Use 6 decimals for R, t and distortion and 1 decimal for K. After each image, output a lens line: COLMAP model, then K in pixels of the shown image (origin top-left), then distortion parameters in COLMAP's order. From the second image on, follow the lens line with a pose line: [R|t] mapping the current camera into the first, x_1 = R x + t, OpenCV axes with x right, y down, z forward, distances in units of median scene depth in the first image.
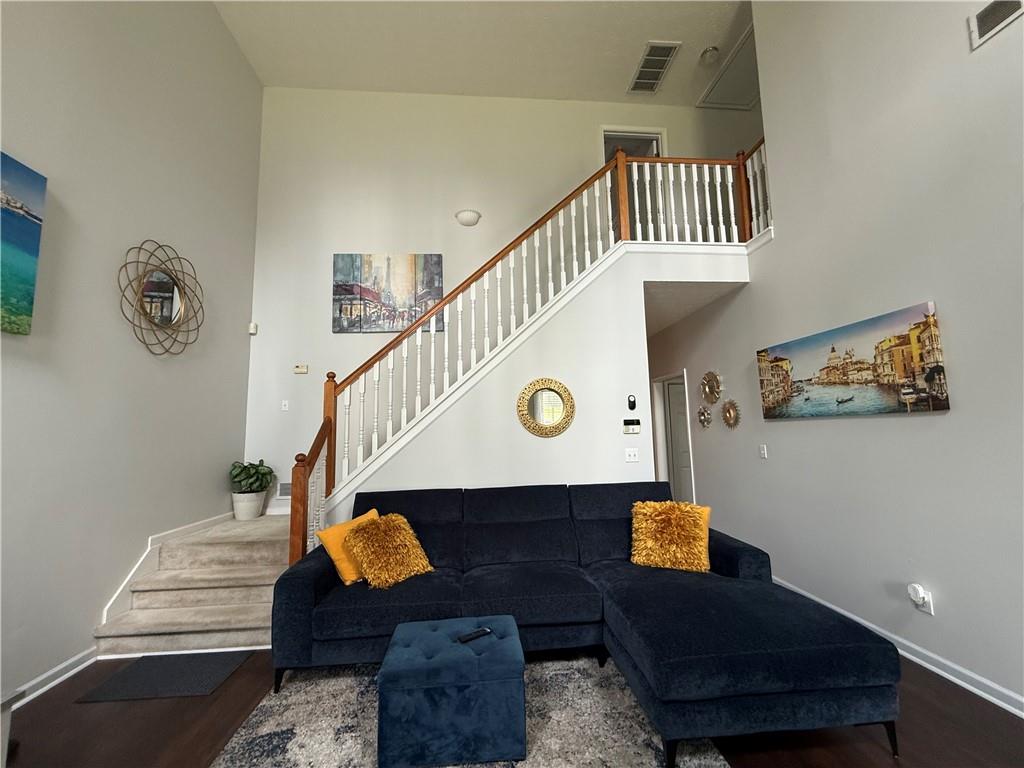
lens RADIAL K [[408.5, 0, 508.0], [0, 408.5, 385.6], [0, 0, 1]] dist [-0.000290, 0.000553]
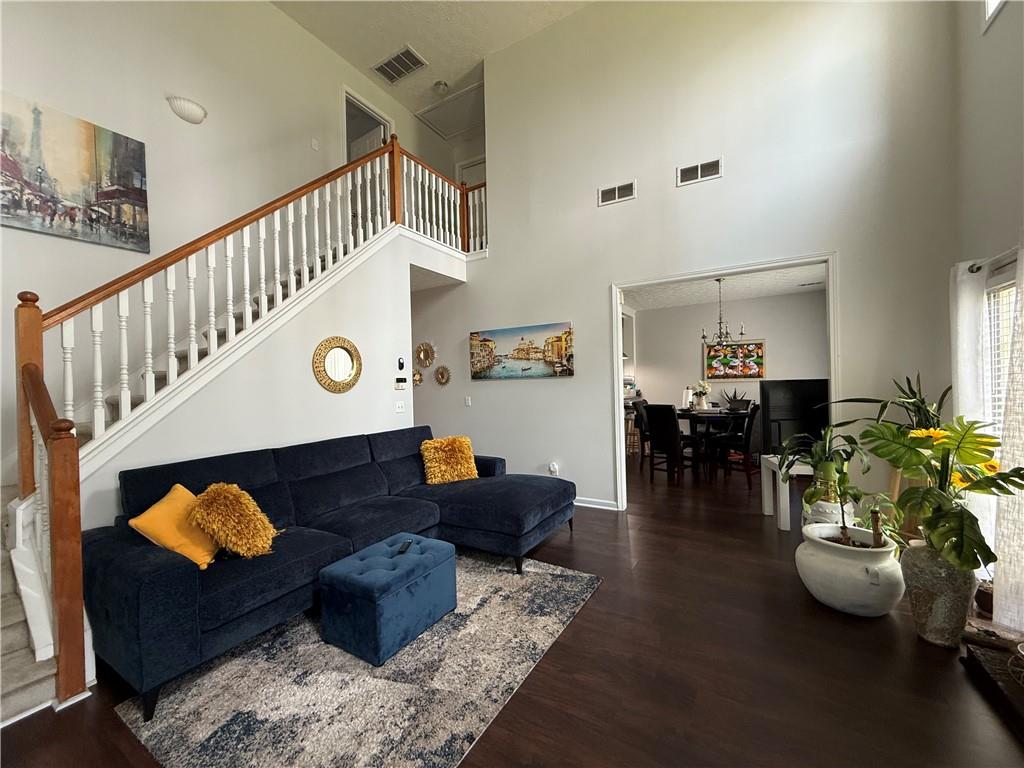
lens RADIAL K [[408.5, 0, 506.3], [0, 408.5, 386.0], [0, 0, 1]] dist [-0.000290, 0.000553]
pose [[0.584438, 0.003273, 0.811432, -0.506422], [-0.078980, 0.995473, 0.052870, 0.018332], [-0.807585, -0.094986, 0.582051, 0.040525]]
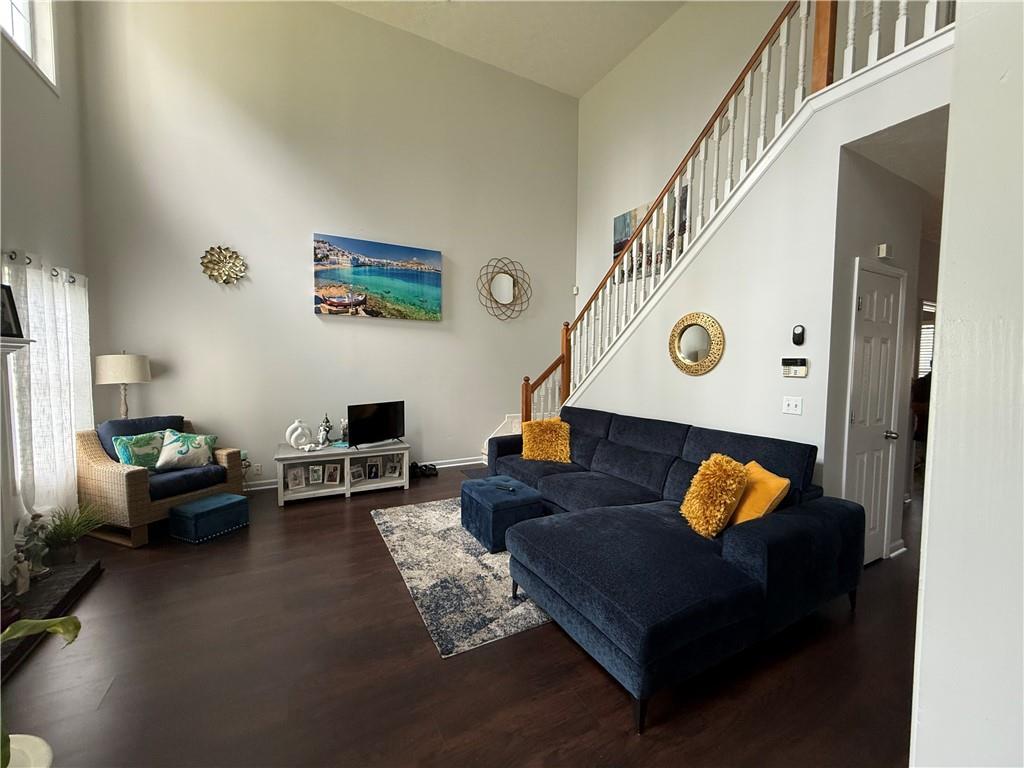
lens RADIAL K [[408.5, 0, 509.8], [0, 408.5, 385.6], [0, 0, 1]] dist [-0.000290, 0.000553]
pose [[0.402415, 0.076939, -0.912218, 0.789122], [0.084028, 0.989151, 0.120496, -0.001359], [0.911593, -0.125142, 0.391585, 0.232912]]
